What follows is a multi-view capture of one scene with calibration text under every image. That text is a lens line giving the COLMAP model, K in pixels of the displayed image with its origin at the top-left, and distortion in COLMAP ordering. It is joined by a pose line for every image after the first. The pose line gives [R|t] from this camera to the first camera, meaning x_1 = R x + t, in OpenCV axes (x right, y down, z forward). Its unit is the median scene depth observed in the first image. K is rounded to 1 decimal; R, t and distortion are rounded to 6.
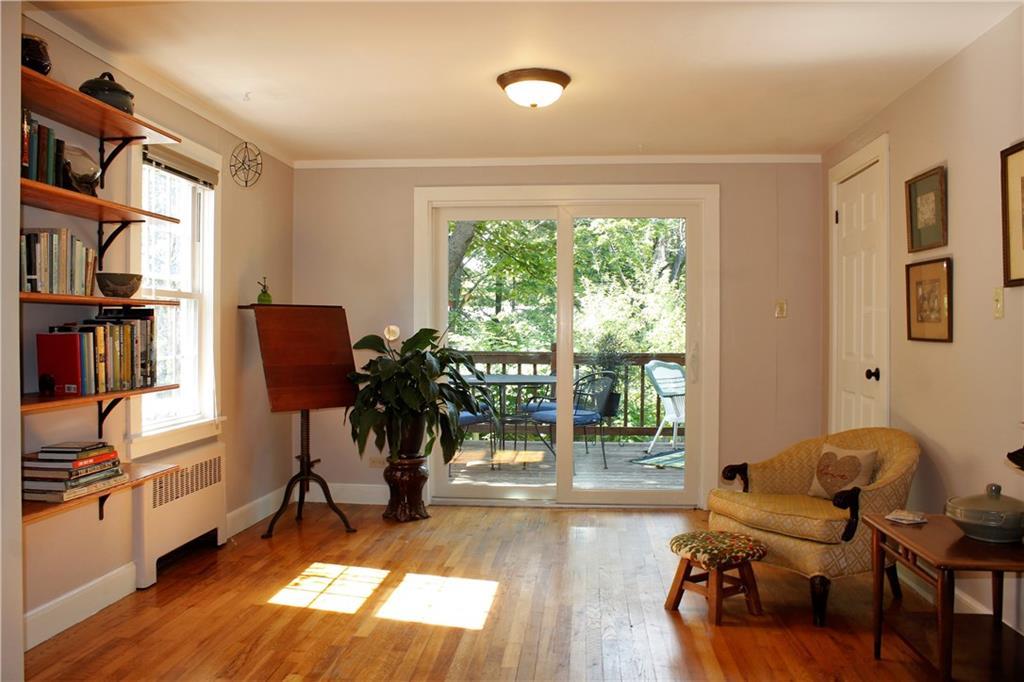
lens RADIAL K [[861.7, 0, 512.0], [0, 861.7, 341.0], [0, 0, 1]] dist [-0.177160, 0.173644]
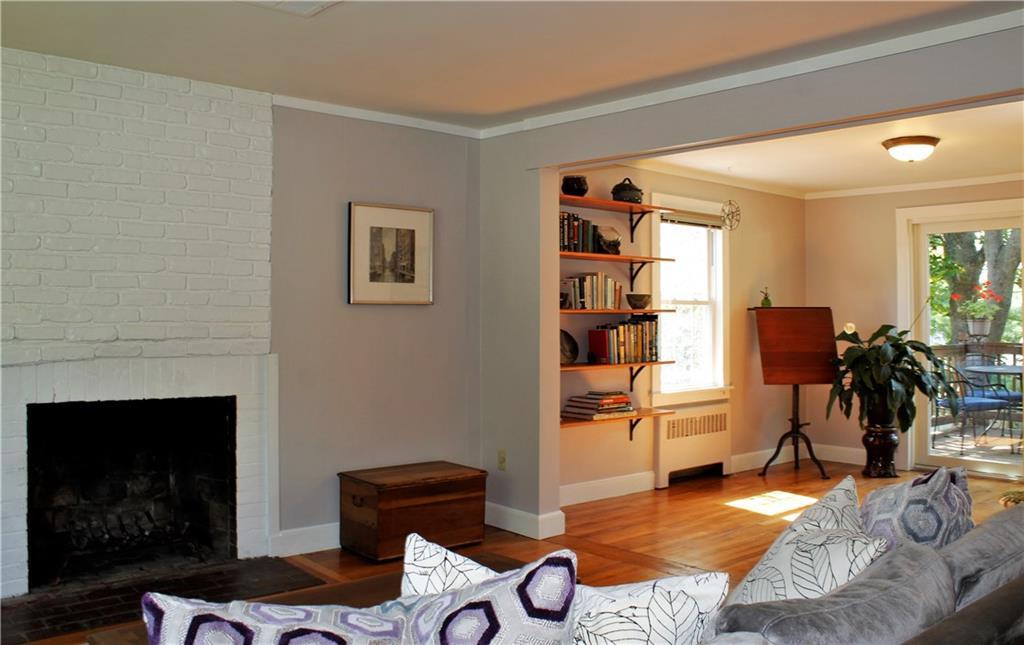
lens RADIAL K [[890.9, 0, 512.0], [0, 890.9, 322.5], [0, 0, 1]] dist [-0.010352, -0.004010]
pose [[0.727671, 0.001741, -0.685925, 0.560105], [-0.005203, 0.999982, -0.002981, -0.015817], [0.685907, 0.005738, 0.727667, -0.471471]]
